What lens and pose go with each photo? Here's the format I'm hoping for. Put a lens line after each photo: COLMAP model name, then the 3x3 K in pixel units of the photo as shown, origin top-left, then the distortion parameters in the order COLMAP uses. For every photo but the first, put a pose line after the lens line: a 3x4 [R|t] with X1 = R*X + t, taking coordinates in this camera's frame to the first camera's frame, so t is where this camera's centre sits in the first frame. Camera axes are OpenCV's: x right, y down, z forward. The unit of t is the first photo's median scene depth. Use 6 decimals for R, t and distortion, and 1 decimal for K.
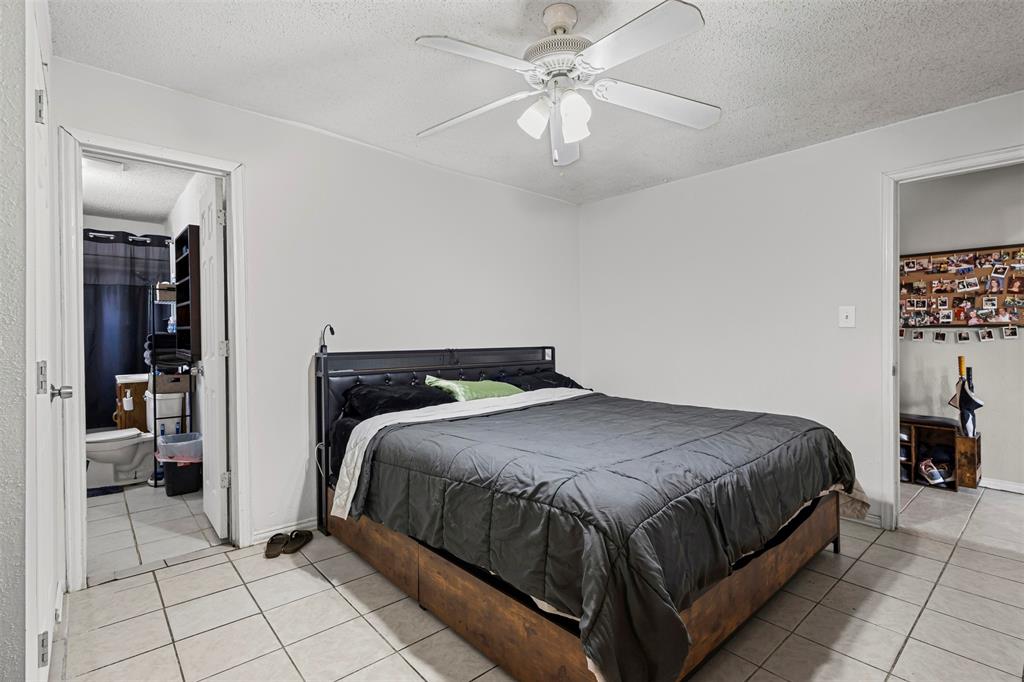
lens RADIAL K [[478.4, 0, 505.4], [0, 478.4, 336.7], [0, 0, 1]] dist [0.009515, -0.000359]
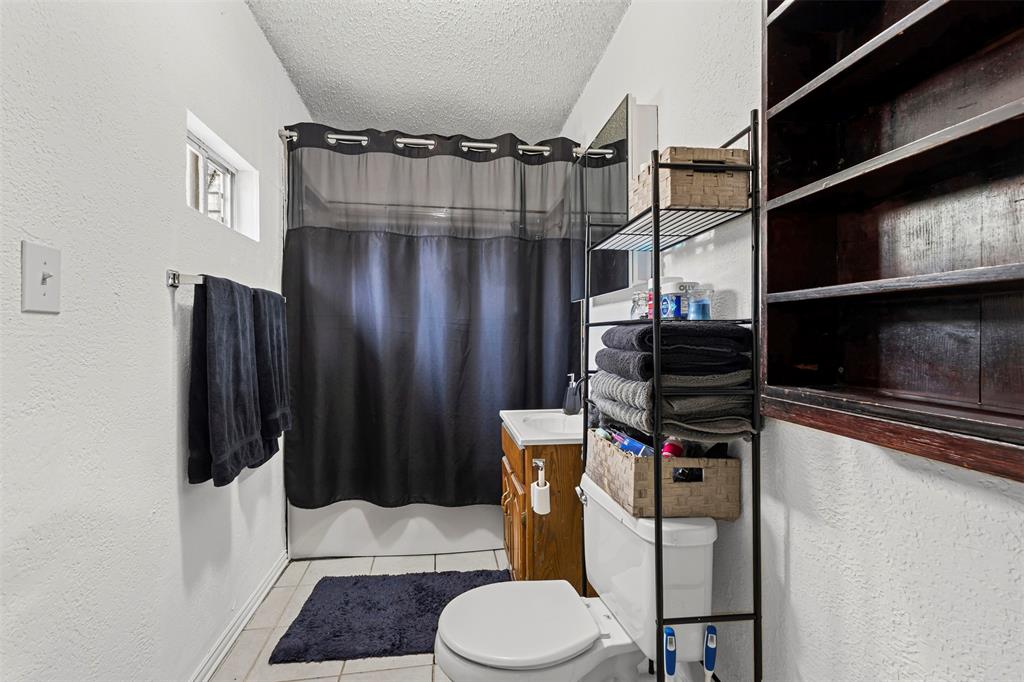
lens RADIAL K [[478.4, 0, 512.0], [0, 478.4, 340.9], [0, 0, 1]] dist [0.009515, -0.000359]
pose [[0.836694, 0.001171, -0.547669, -0.516126], [0.002663, 0.999977, 0.006205, 0.002722], [0.547664, -0.006650, 0.836672, 0.574014]]
